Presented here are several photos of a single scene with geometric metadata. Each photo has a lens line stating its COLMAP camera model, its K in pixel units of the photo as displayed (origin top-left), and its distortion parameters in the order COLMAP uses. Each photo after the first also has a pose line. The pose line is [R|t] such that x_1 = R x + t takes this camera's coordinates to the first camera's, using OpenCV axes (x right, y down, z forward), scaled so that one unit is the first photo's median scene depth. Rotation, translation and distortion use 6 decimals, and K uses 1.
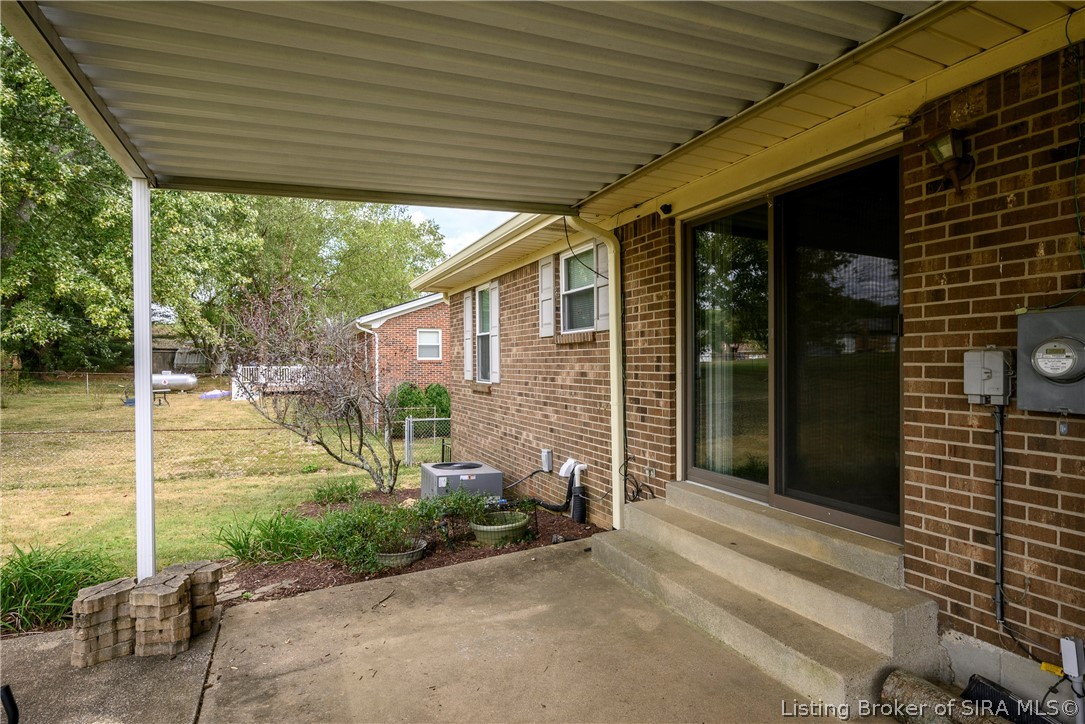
lens RADIAL K [[584.7, 0, 540.8], [0, 584.7, 361.9], [0, 0, 1]] dist [-0.003367, -0.001904]
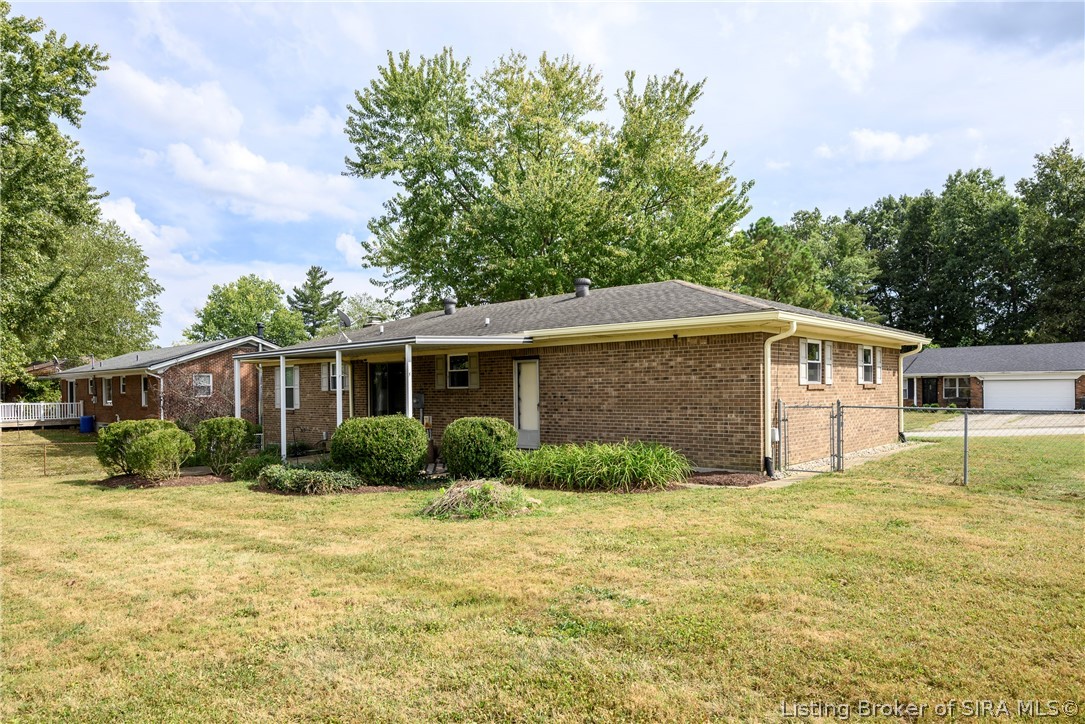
lens RADIAL K [[677.5, 0, 540.1], [0, 677.5, 371.2], [0, 0, 1]] dist [0.030959, 0.002300]
pose [[0.913521, 0.016971, 0.406438, -0.489571], [-0.002220, 0.999322, -0.036737, -0.027463], [-0.406786, 0.032658, 0.912940, -3.144179]]
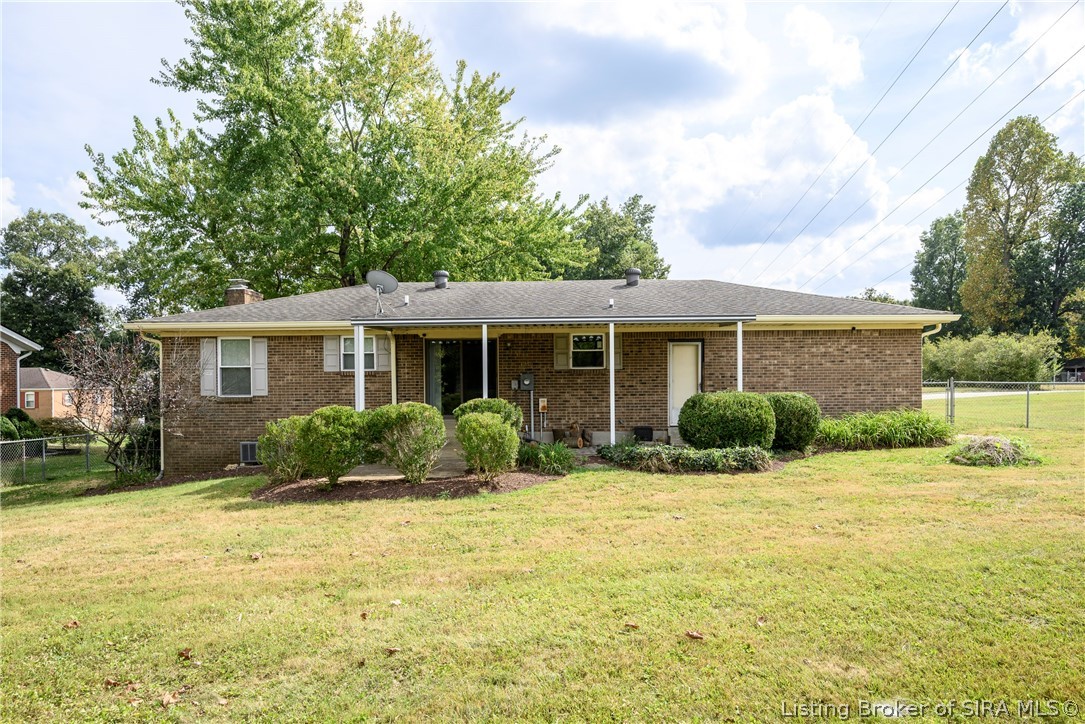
lens RADIAL K [[677.5, 0, 540.3], [0, 677.5, 363.5], [0, 0, 1]] dist [0.030959, 0.002300]
pose [[0.428275, 0.034591, 0.902986, -2.582798], [0.002943, 0.999208, -0.039673, 0.040009], [-0.903643, 0.019648, 0.427835, -1.051359]]
